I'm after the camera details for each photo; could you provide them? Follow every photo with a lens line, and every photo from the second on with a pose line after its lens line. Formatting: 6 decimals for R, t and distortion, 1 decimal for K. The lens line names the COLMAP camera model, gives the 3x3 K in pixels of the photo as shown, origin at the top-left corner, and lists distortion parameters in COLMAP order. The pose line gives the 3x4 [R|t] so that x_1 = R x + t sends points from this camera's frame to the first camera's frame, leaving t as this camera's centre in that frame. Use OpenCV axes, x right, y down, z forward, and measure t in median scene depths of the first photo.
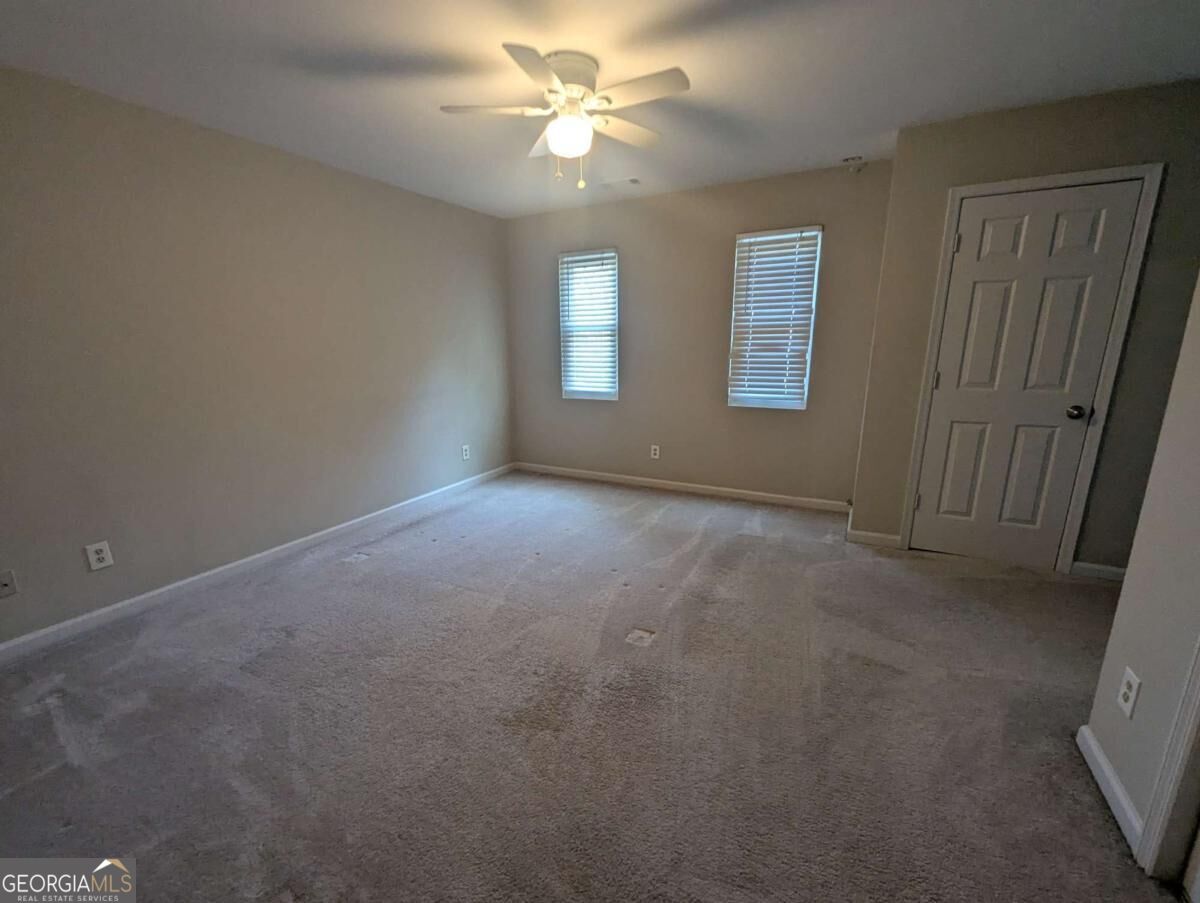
lens RADIAL K [[499.7, 0, 599.6], [0, 499.7, 464.5], [0, 0, 1]] dist [0.007120, -0.003653]
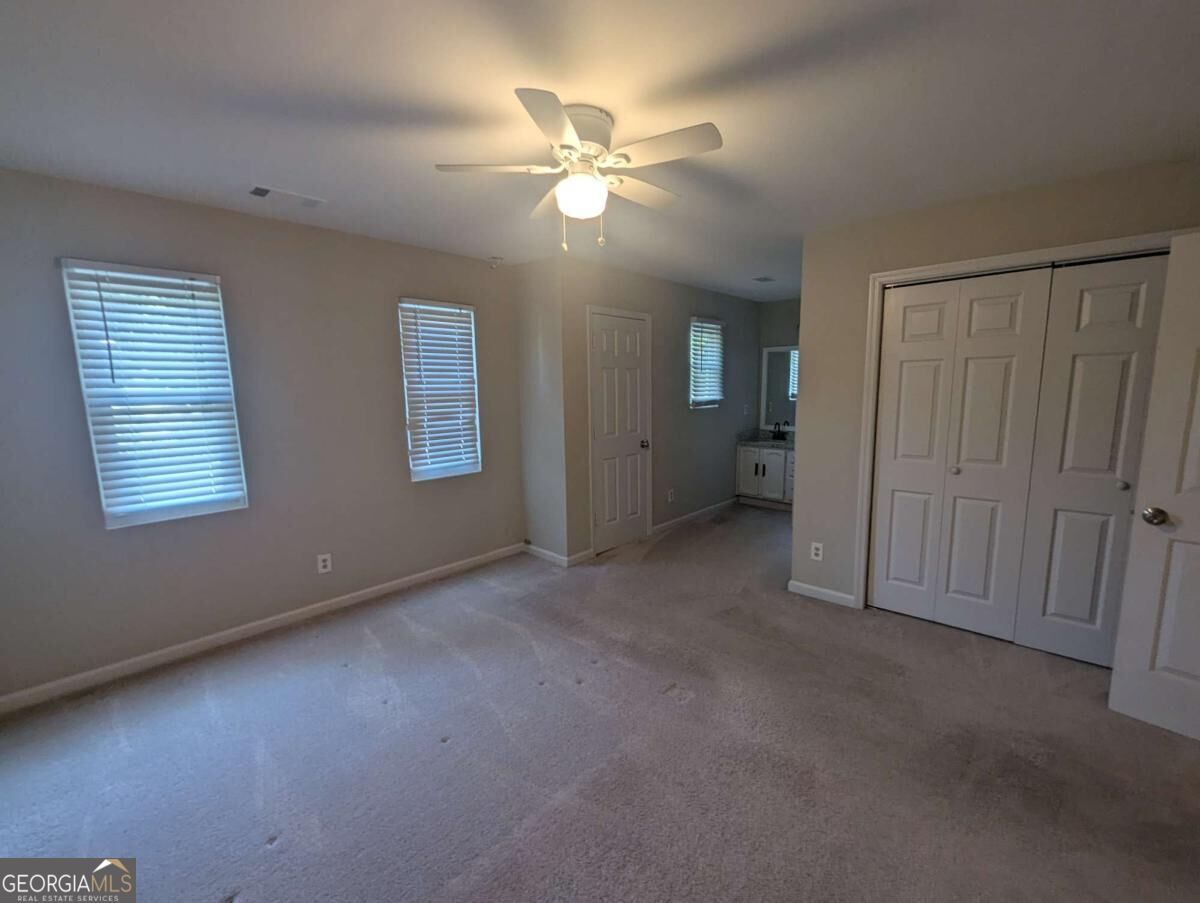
lens RADIAL K [[499.7, 0, 599.6], [0, 499.7, 464.5], [0, 0, 1]] dist [0.007120, -0.003653]
pose [[0.266604, -0.141025, 0.953433, -0.539904], [0.244525, 0.966767, 0.074622, -0.142902], [-0.932271, 0.213244, 0.292228, 0.455277]]
